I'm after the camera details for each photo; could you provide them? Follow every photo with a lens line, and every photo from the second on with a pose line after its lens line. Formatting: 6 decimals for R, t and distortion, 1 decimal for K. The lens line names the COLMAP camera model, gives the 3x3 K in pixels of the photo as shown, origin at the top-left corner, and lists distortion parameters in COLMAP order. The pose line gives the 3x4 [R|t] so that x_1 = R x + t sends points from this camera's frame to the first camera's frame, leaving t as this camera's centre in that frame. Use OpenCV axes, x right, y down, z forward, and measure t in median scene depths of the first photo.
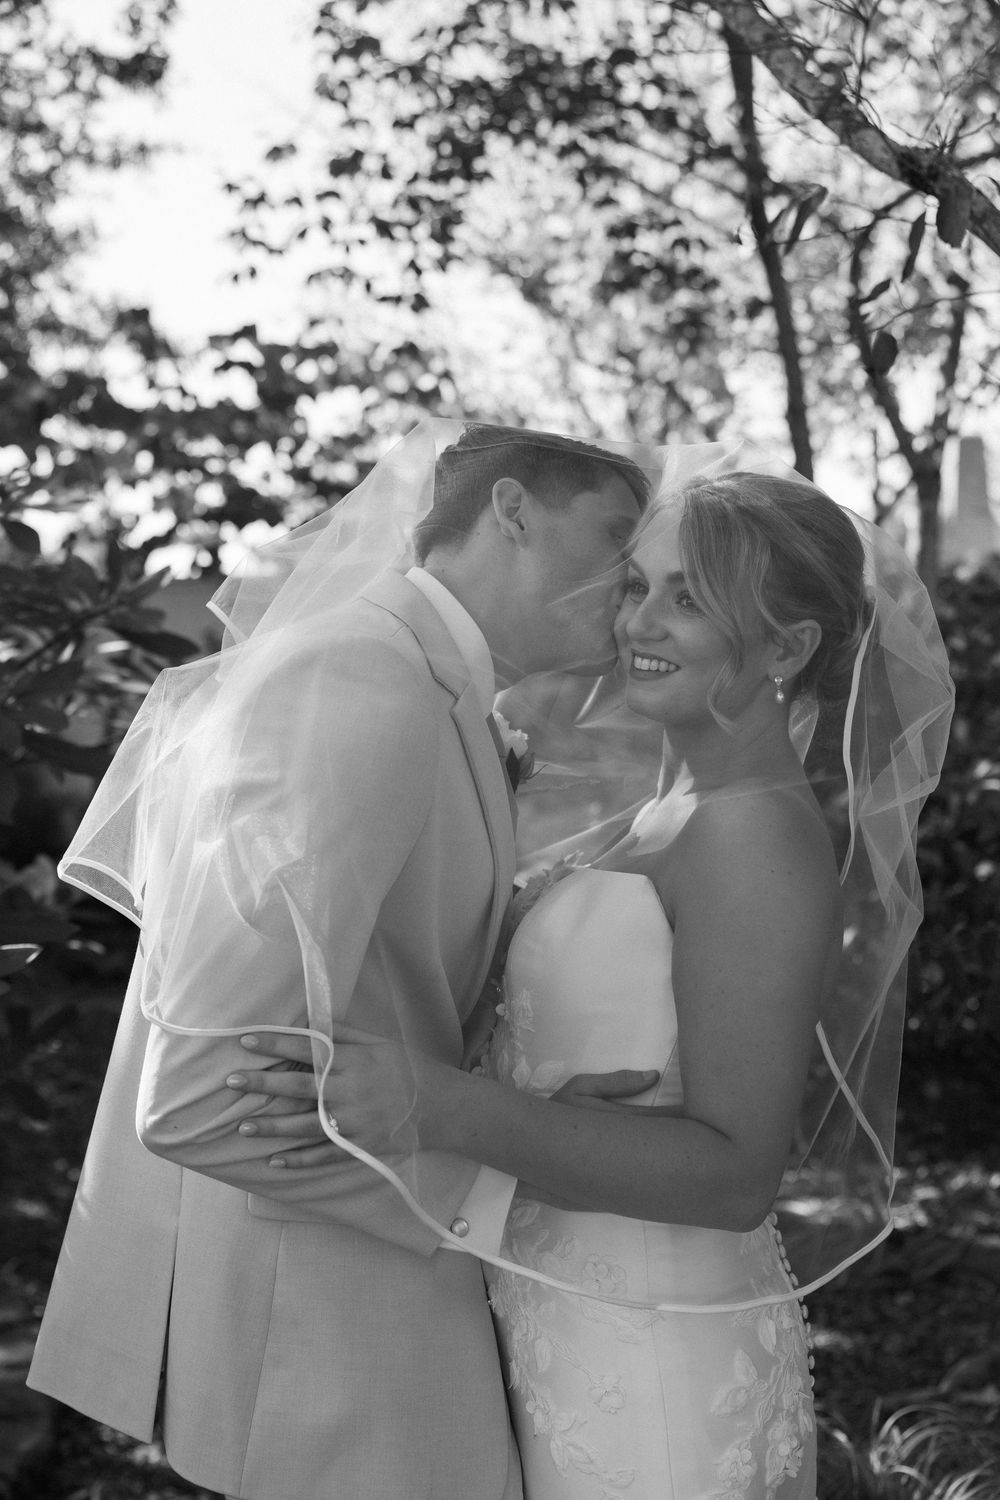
lens RADIAL K [[2115.7, 0, 496.0], [0, 2115.7, 752.0], [0, 0, 1]] dist [0.084572, 0.000000]
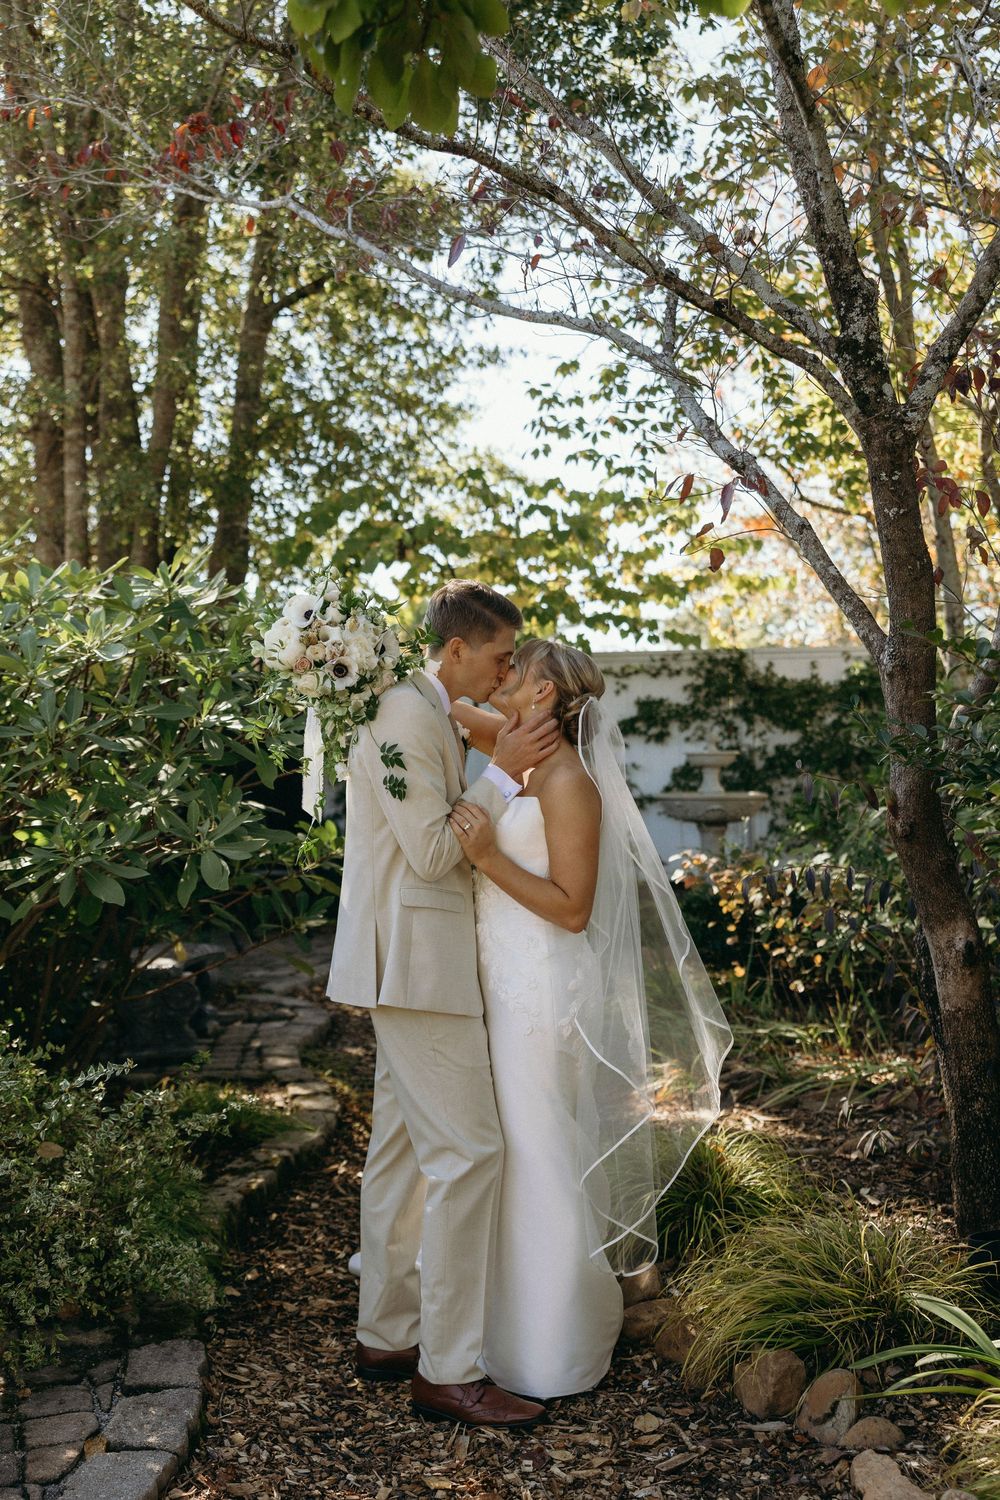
lens RADIAL K [[1757.9, 0, 501.3], [0, 1757.9, 744.7], [0, 0, 1]] dist [-0.013734, 0.000000]
pose [[0.981322, 0.014162, -0.191850, 0.085745], [-0.019520, 0.999470, -0.026066, 0.008701], [0.191379, 0.029324, 0.981078, -0.176590]]
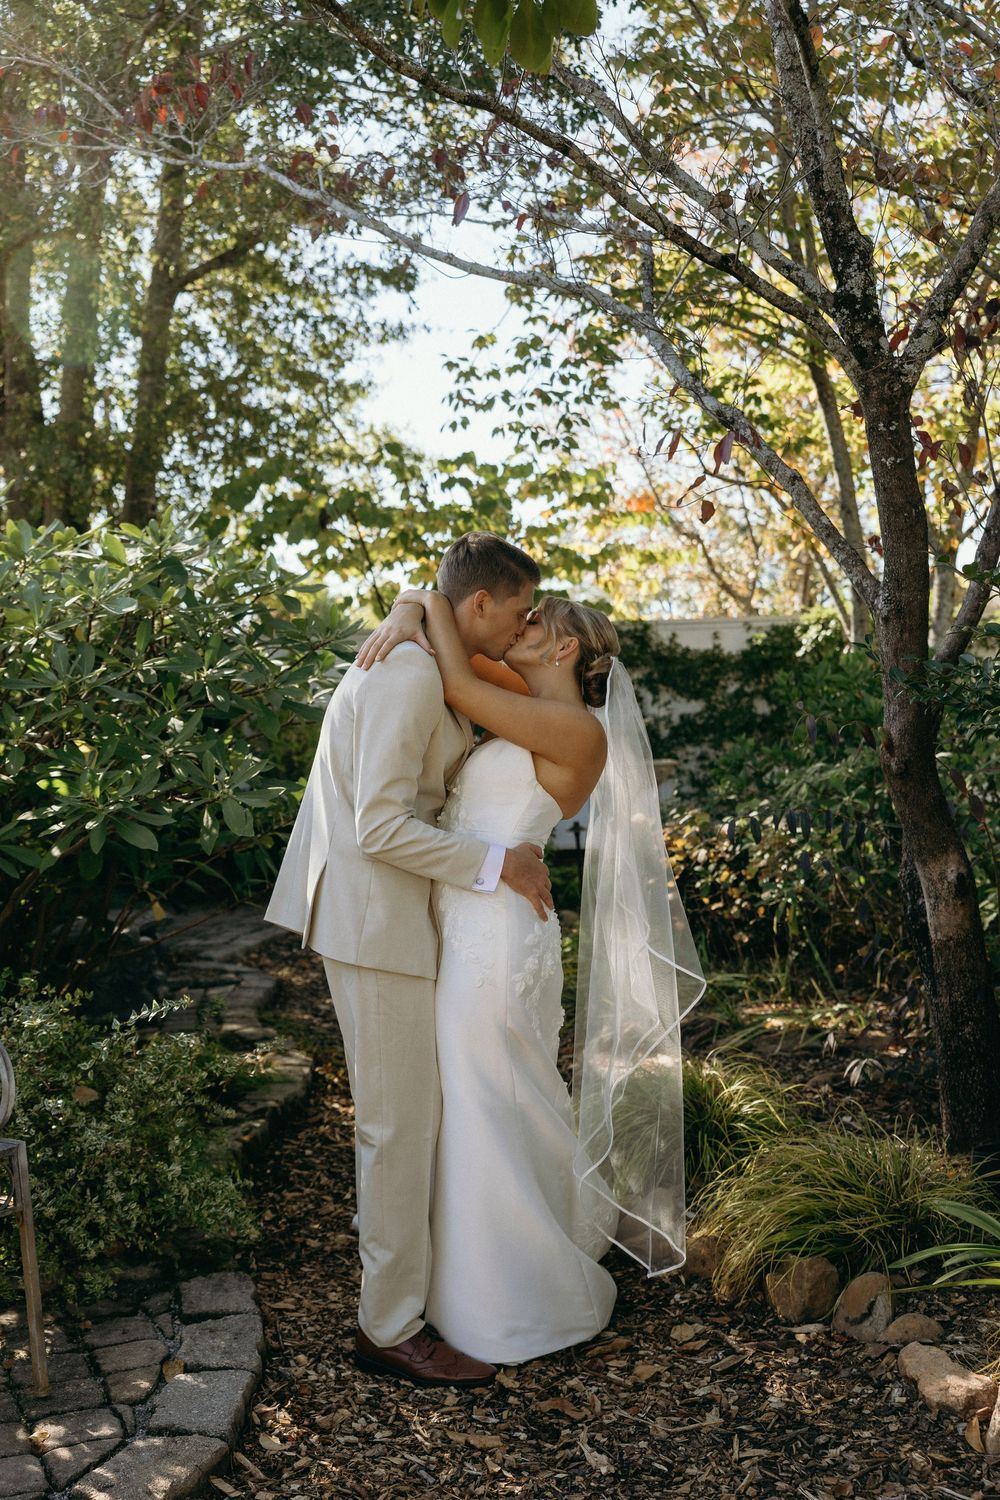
lens RADIAL K [[1737.7, 0, 498.8], [0, 1737.7, 768.5], [0, 0, 1]] dist [-0.013728, 0.000000]
pose [[0.992643, 0.003787, -0.121016, 0.053972], [-0.004157, 0.999987, -0.002805, 0.017825], [0.121004, 0.003288, 0.992647, -0.187836]]
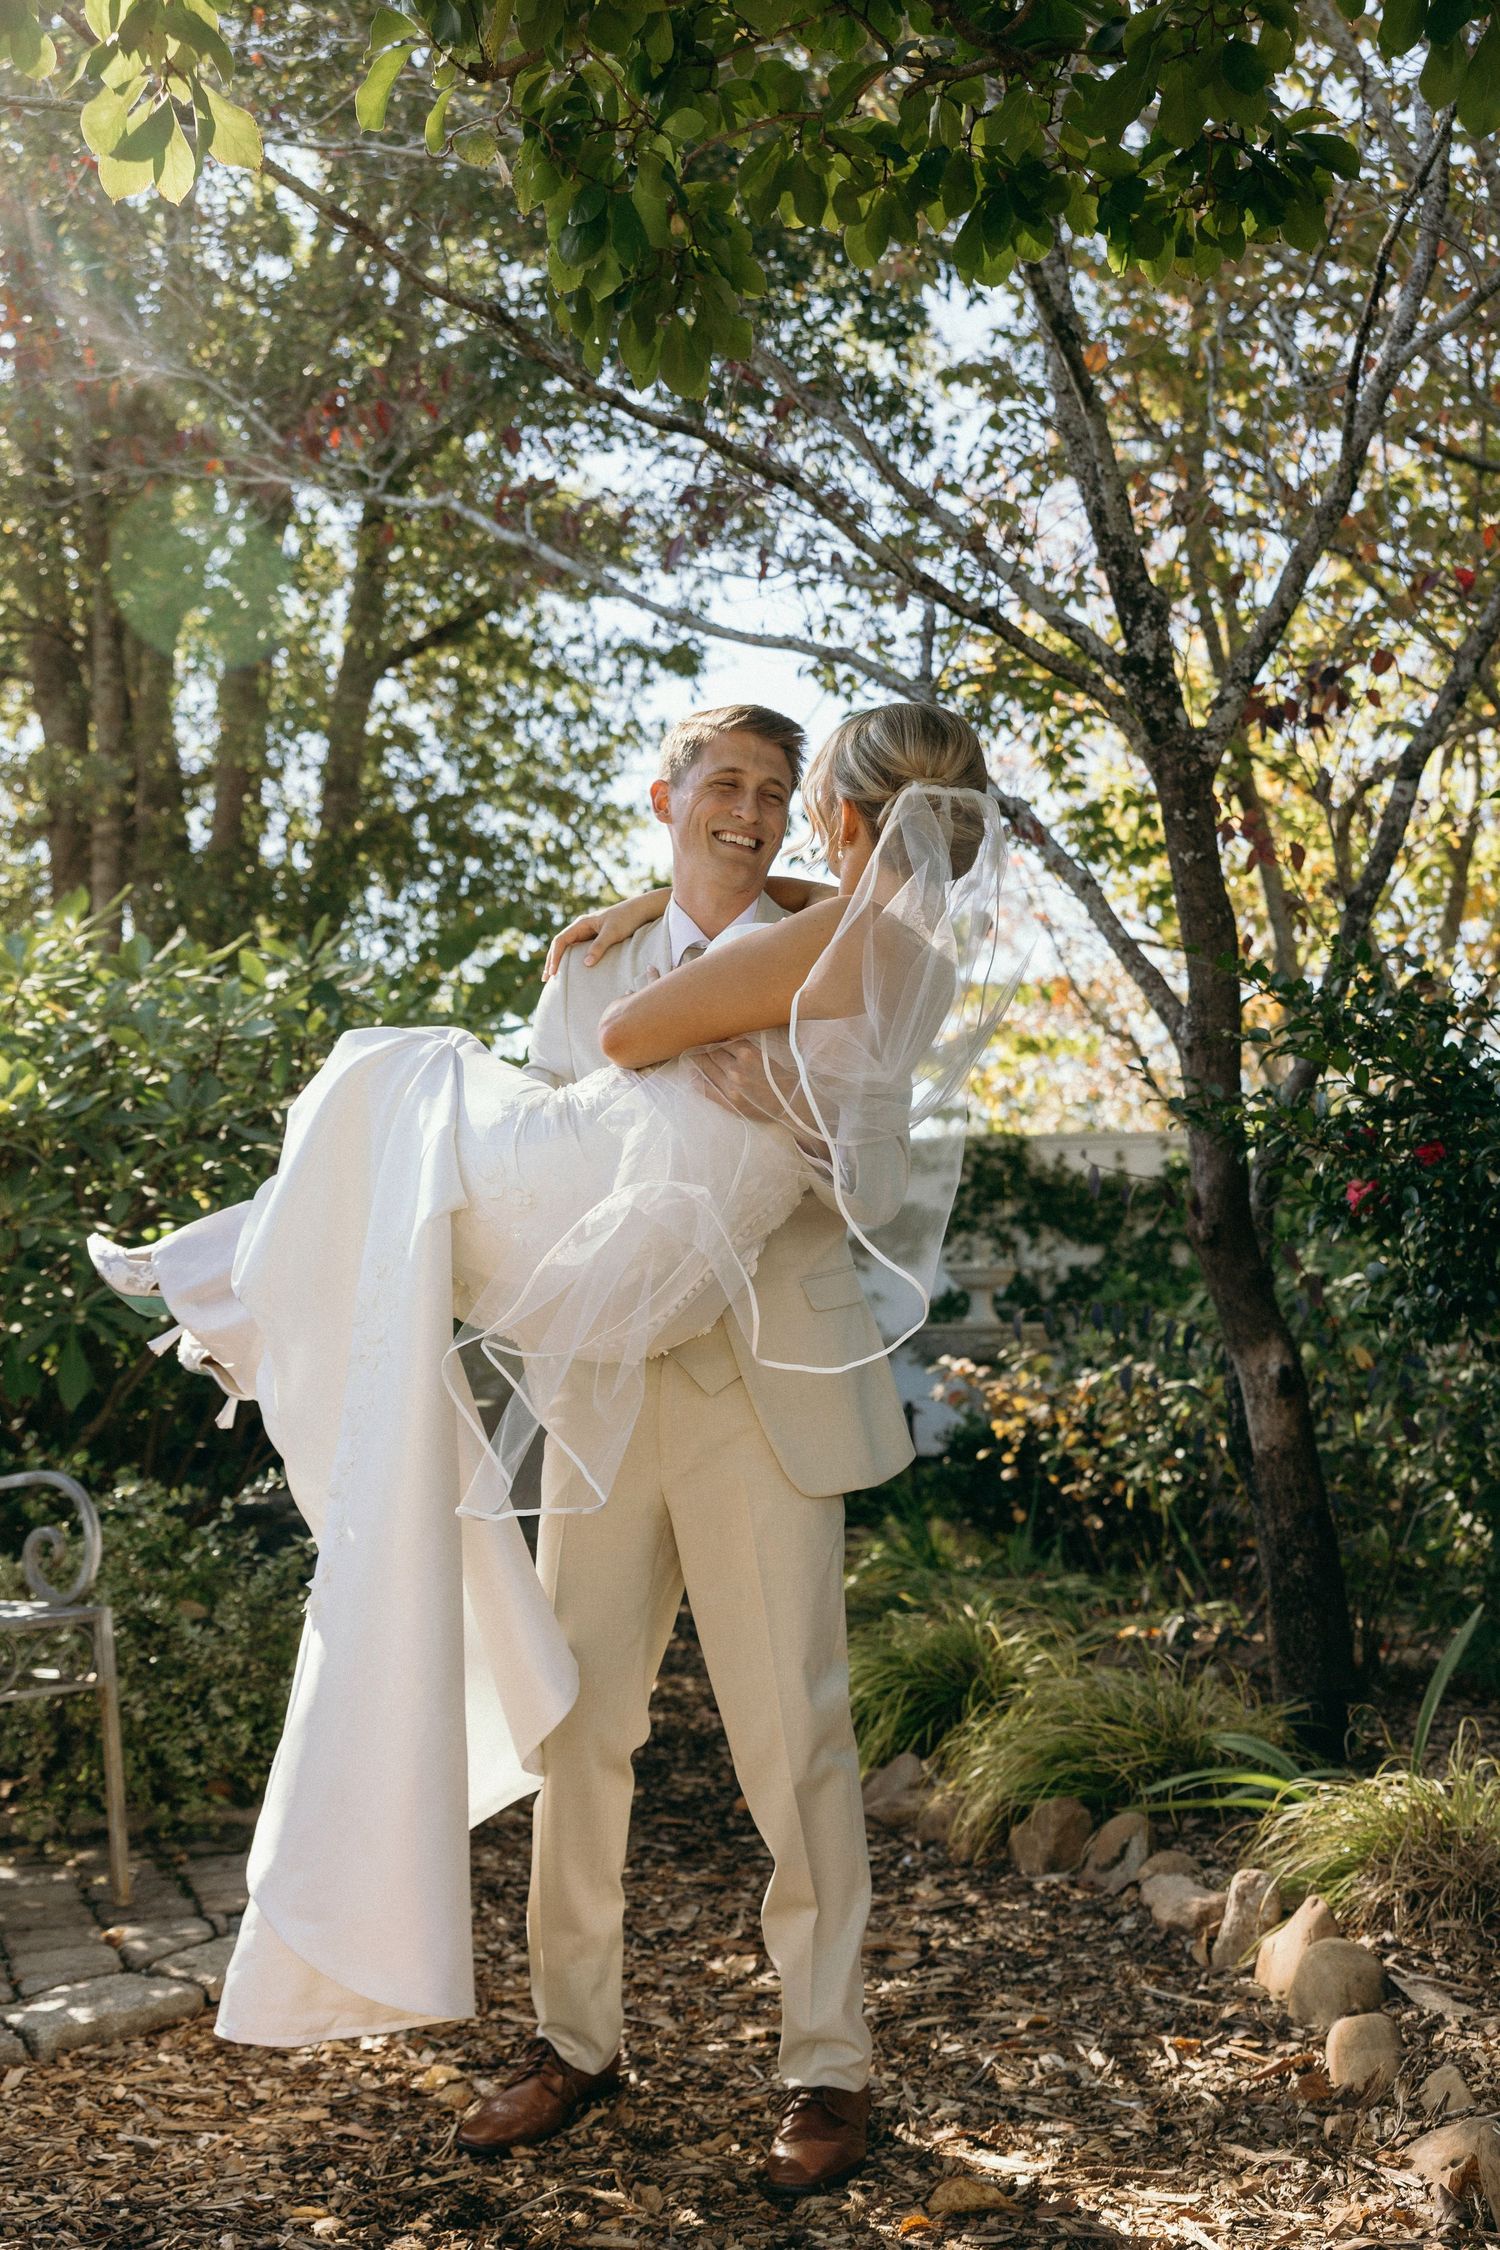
lens RADIAL K [[2573.3, 0, 831.3], [0, 2573.3, 1208.1], [0, 0, 1]] dist [-0.021831, 0.000000]
pose [[0.991158, 0.004945, -0.132591, 0.093422], [-0.014750, 0.997217, -0.073075, 0.049381], [0.131861, 0.074385, 0.988473, -0.268090]]
